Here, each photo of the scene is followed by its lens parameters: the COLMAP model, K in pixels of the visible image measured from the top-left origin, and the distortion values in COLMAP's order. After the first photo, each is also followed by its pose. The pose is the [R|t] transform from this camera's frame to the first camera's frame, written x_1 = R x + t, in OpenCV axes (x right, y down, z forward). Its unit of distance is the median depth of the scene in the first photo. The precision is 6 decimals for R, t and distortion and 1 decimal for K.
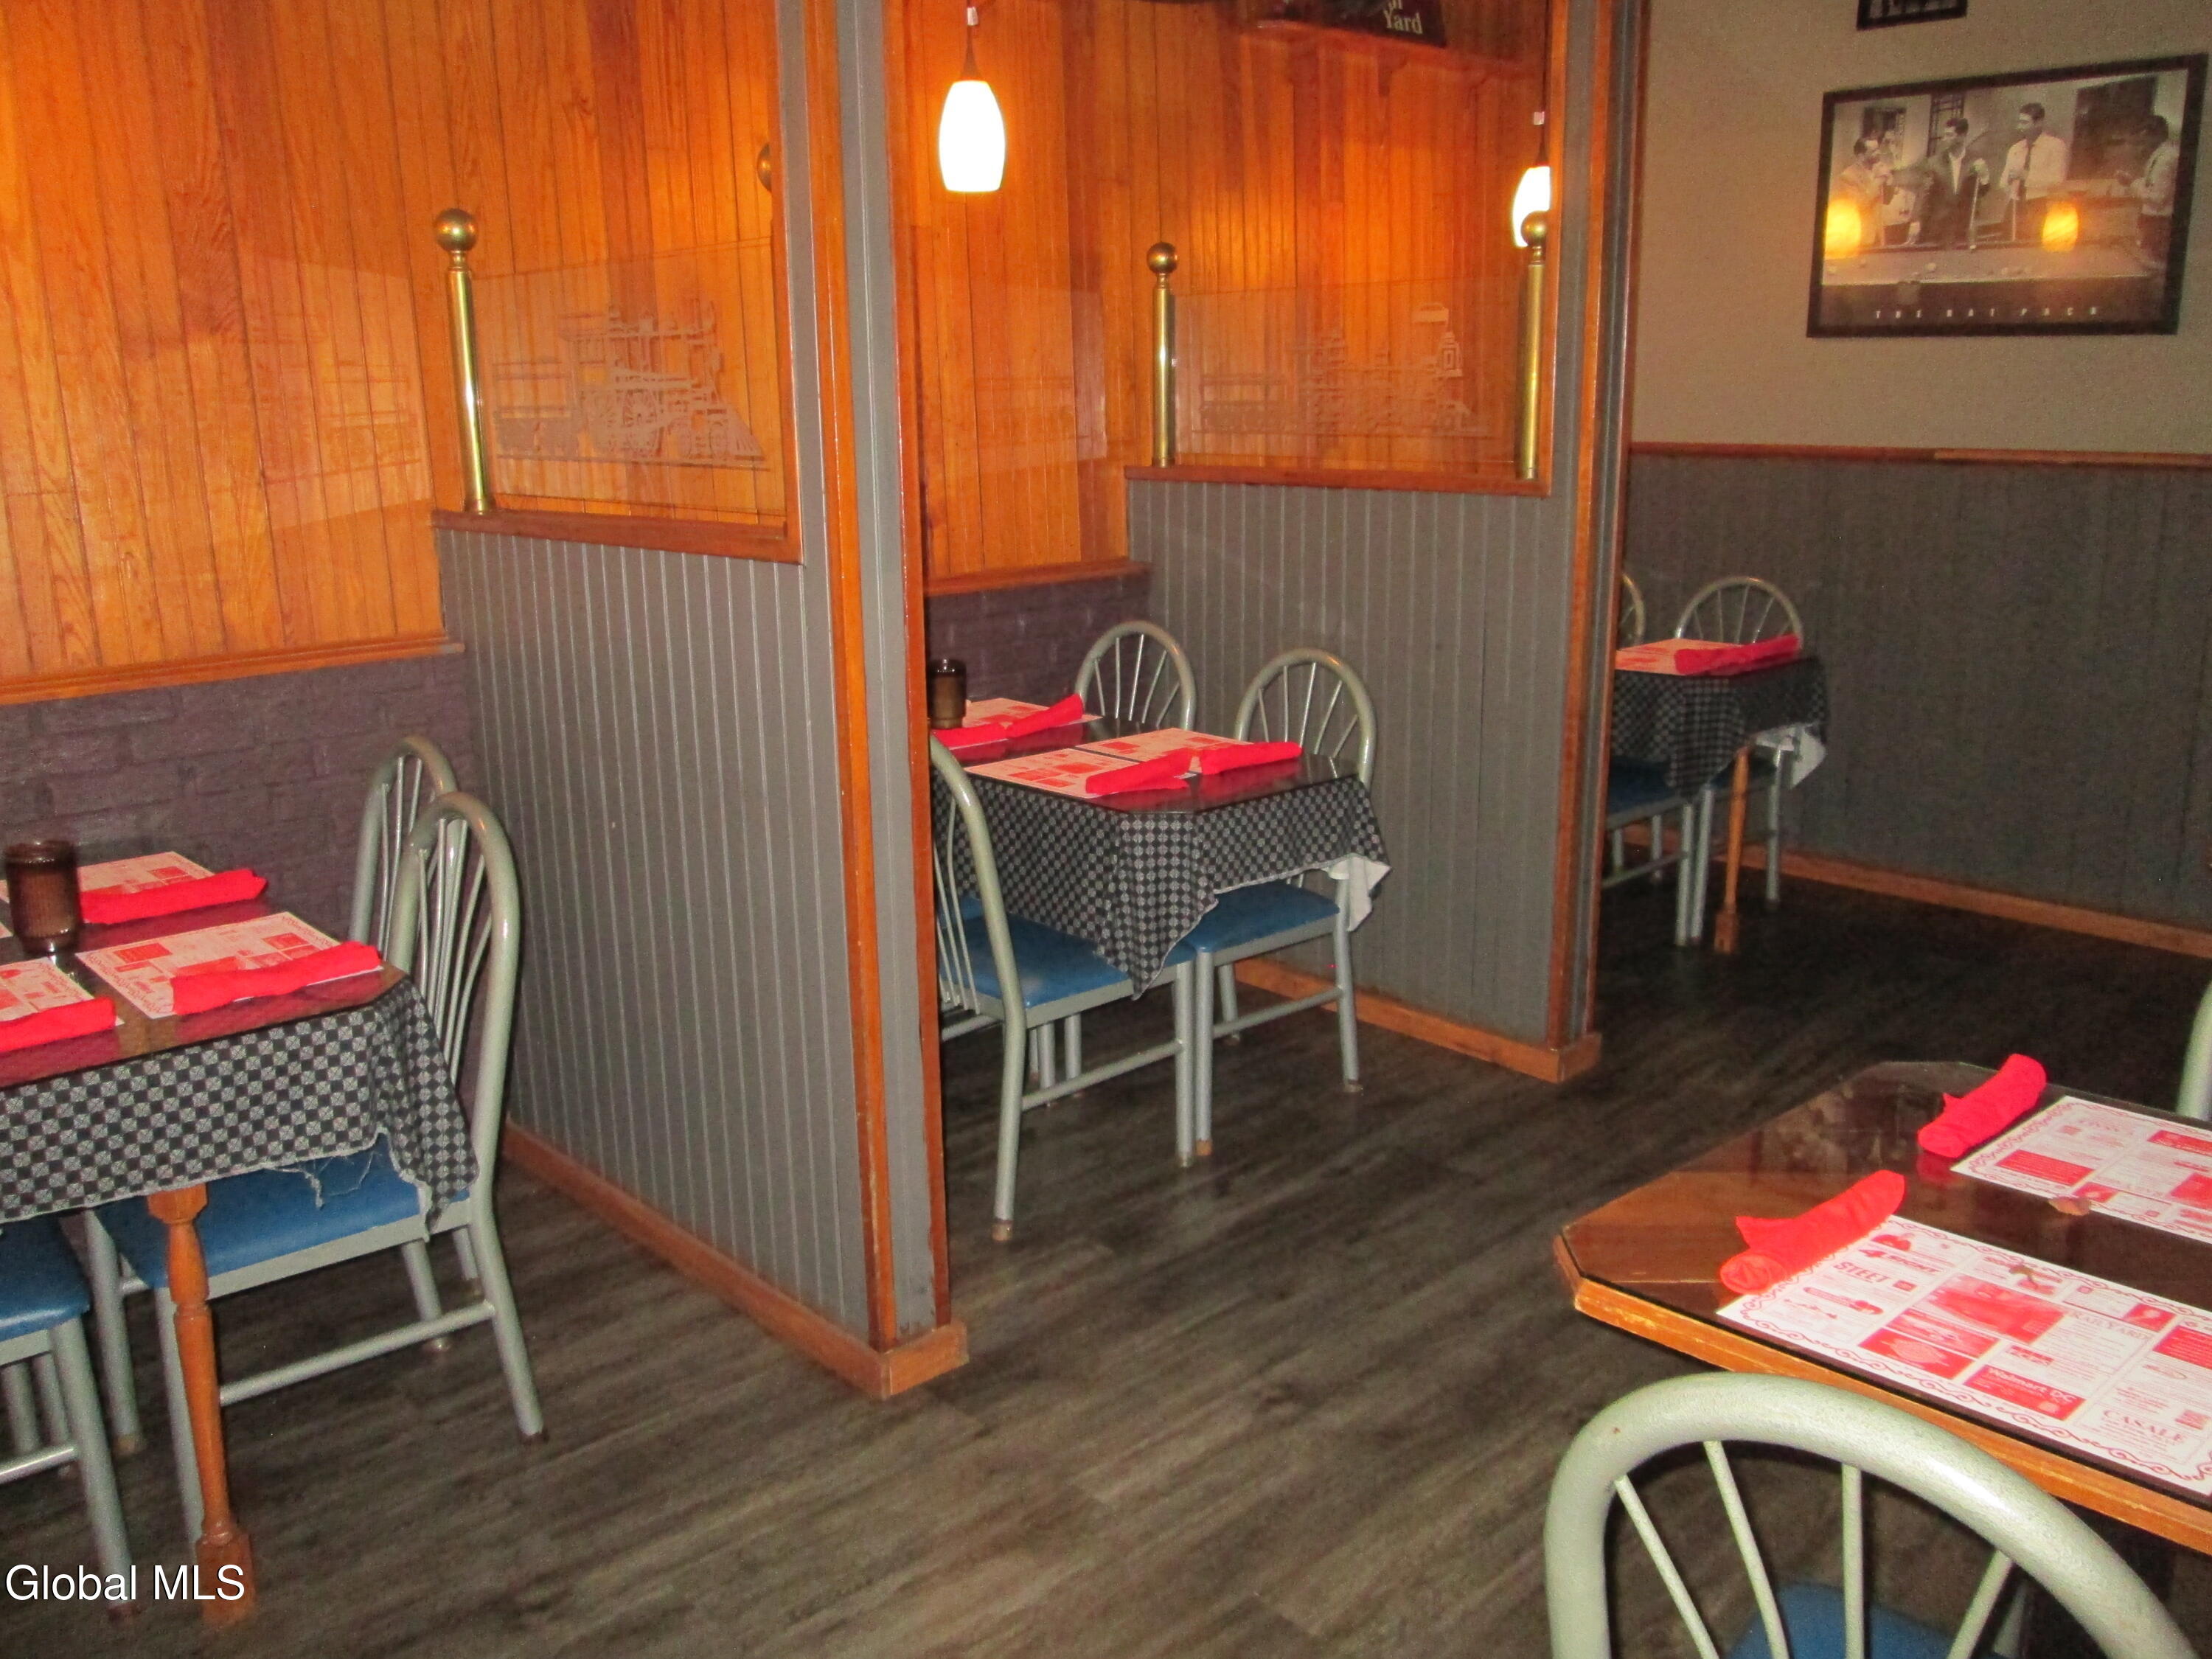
lens RADIAL K [[1842.2, 0, 1077.7], [0, 1842.2, 825.3], [0, 0, 1]] dist [-0.038901, 0.008808]
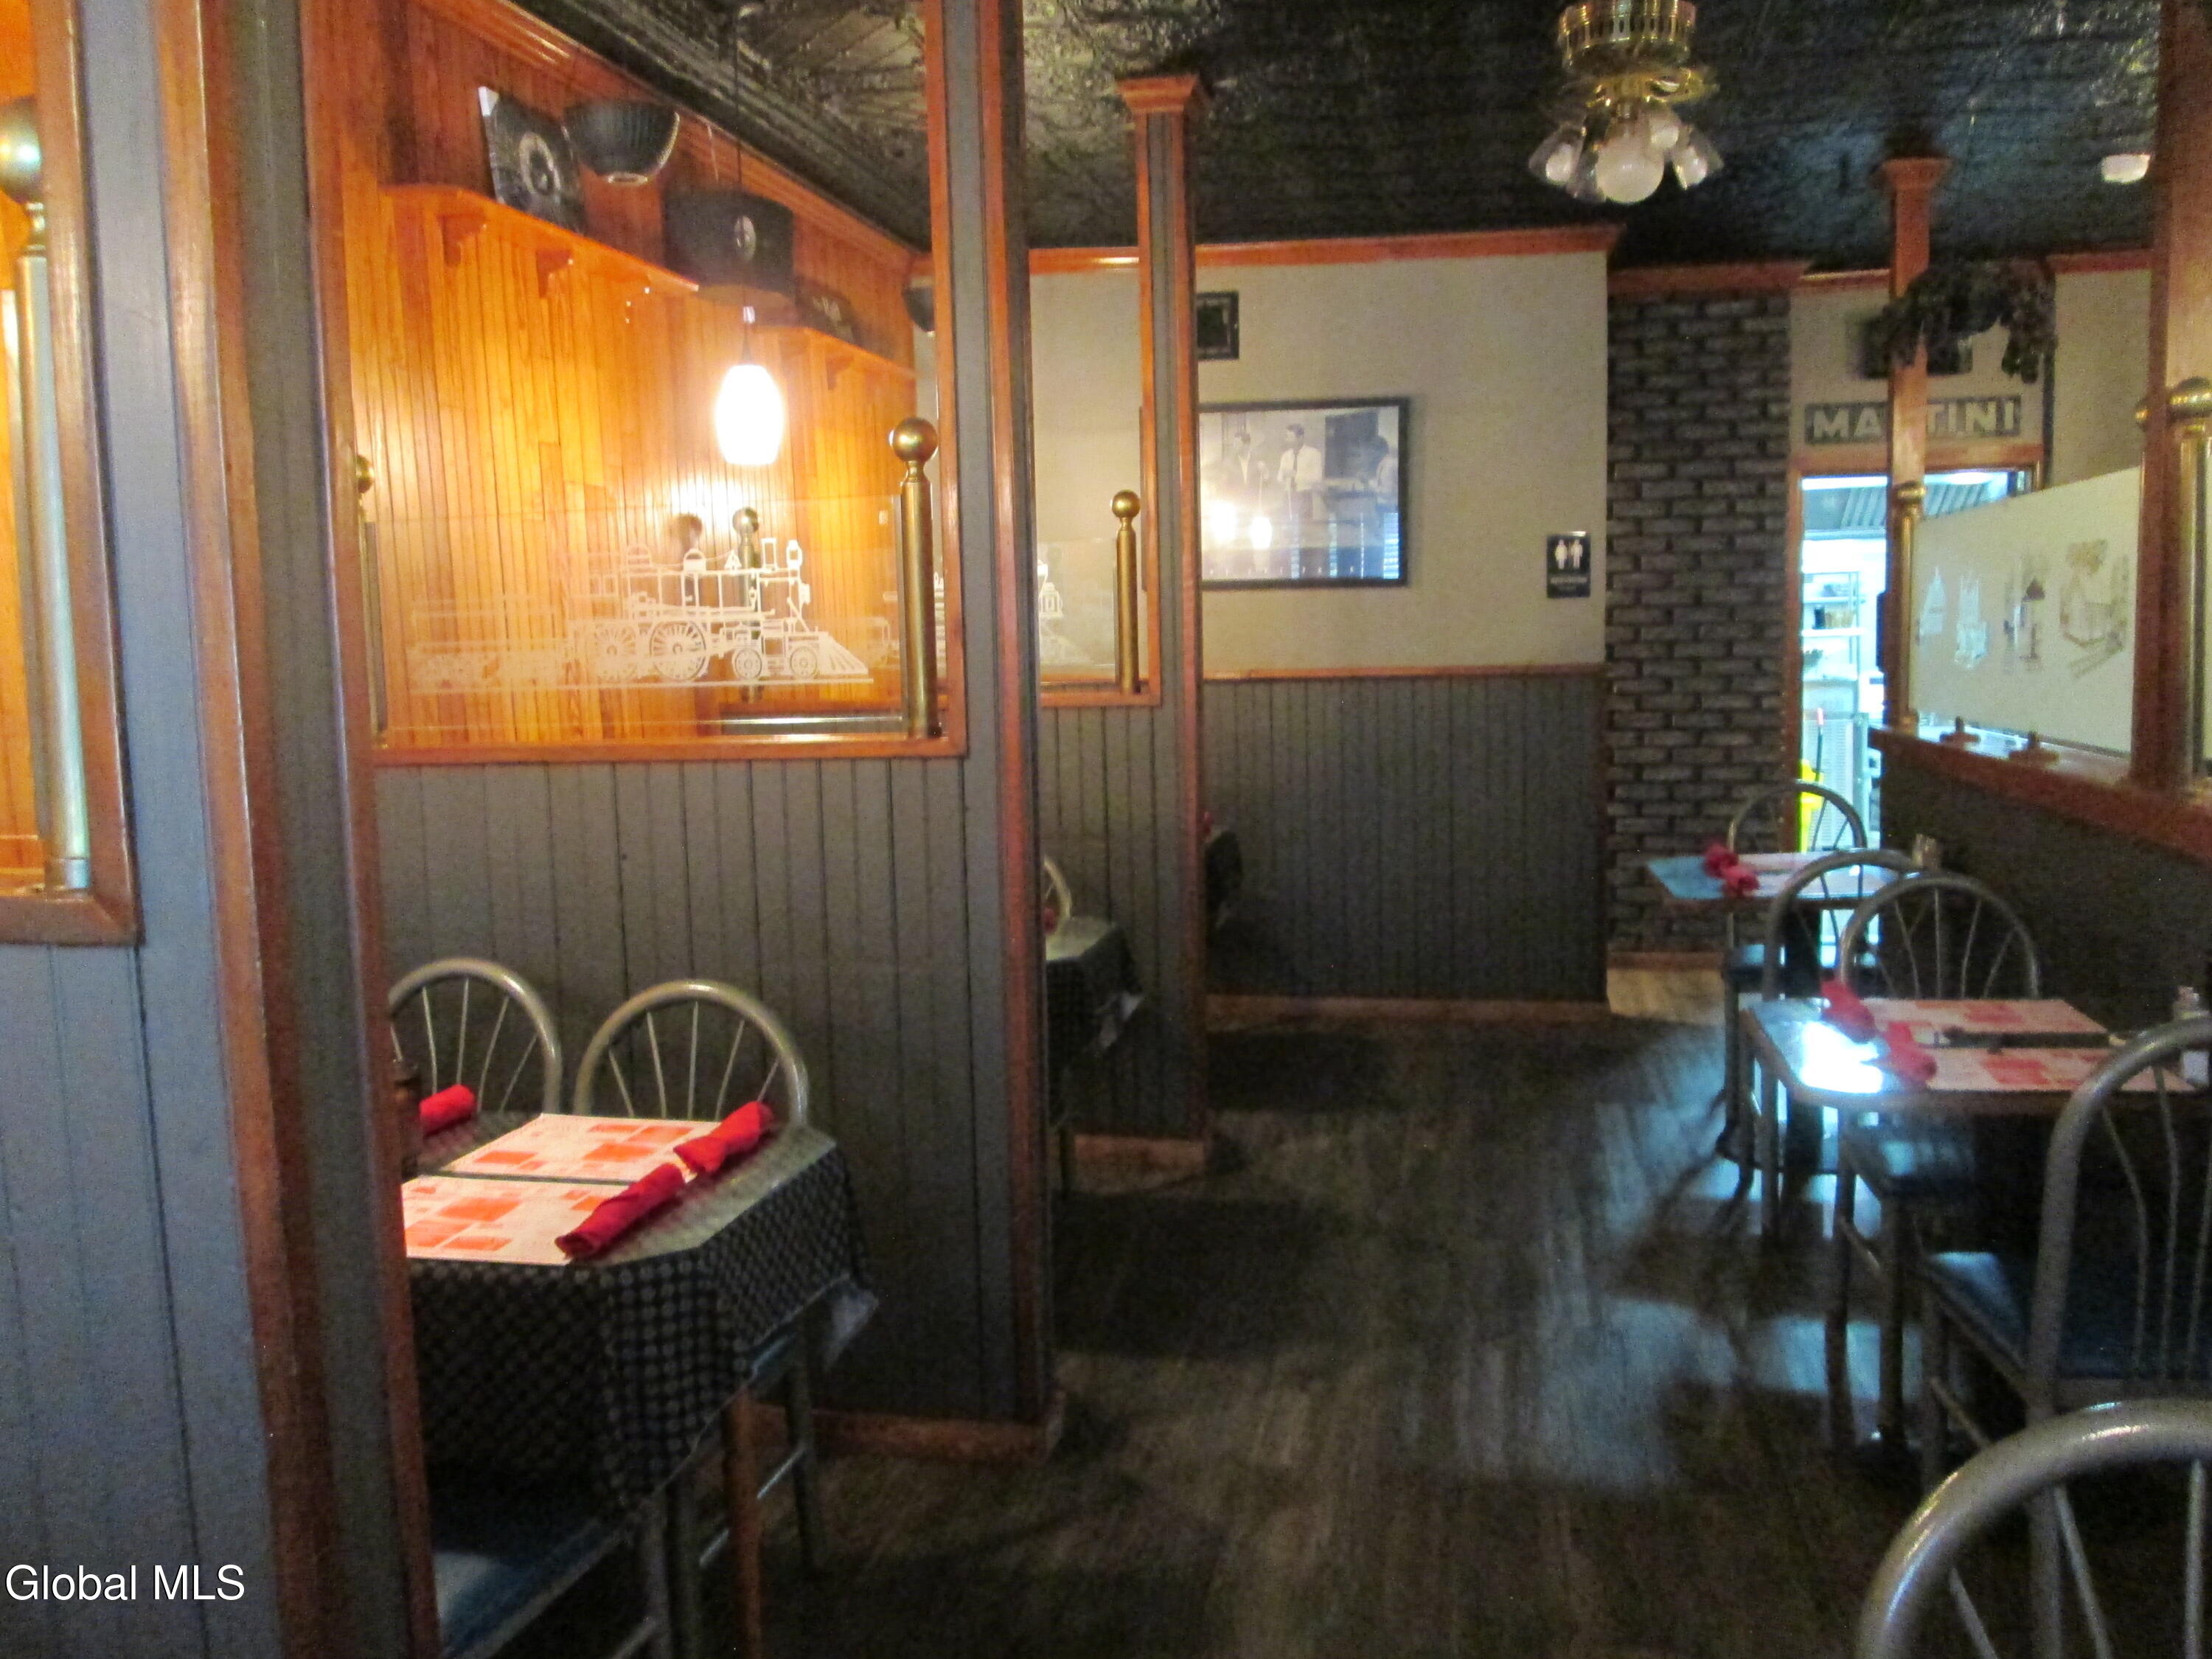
lens RADIAL K [[1842.2, 0, 1077.7], [0, 1842.2, 825.3], [0, 0, 1]] dist [-0.038901, 0.008808]
pose [[0.821121, -0.067699, 0.566725, -0.456029], [0.146435, 0.984693, -0.094539, 0.017163], [-0.551650, 0.160616, 0.818465, -0.020341]]
